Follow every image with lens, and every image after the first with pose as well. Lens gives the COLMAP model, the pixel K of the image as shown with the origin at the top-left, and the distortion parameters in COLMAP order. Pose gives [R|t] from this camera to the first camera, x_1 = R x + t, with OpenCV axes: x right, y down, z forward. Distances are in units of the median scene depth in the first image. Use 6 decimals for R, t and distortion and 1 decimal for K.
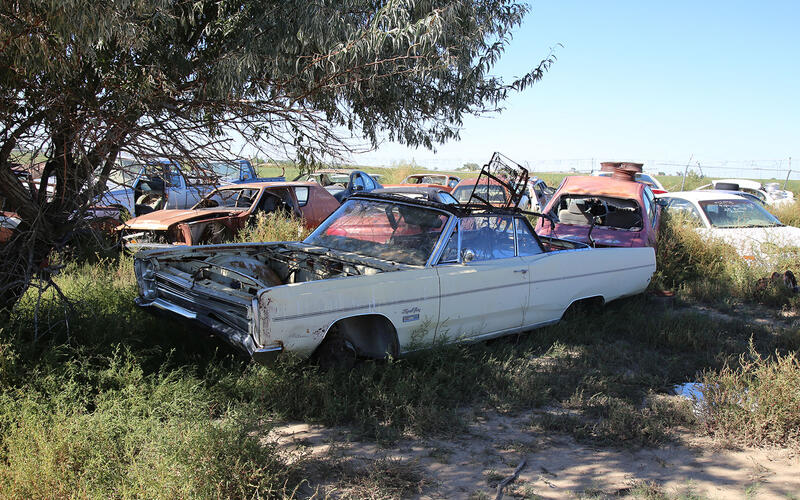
lens RADIAL K [[809.6, 0, 400.0], [0, 809.6, 250.0], [0, 0, 1]] dist [0.007216, 0.016874]
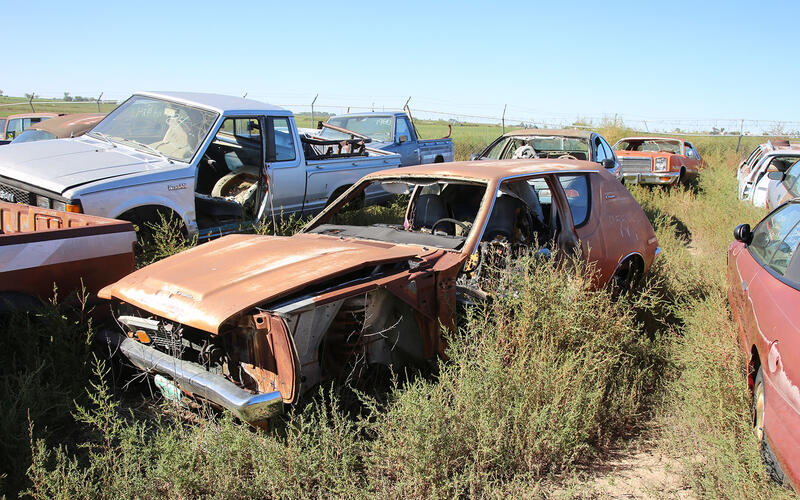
lens RADIAL K [[809.6, 0, 400.0], [0, 809.6, 250.0], [0, 0, 1]] dist [0.007216, 0.016874]
pose [[0.986378, 0.039009, -0.159800, -0.155911], [-0.030766, 0.998081, 0.053738, -0.066153], [0.161589, -0.048090, 0.985686, 0.643411]]
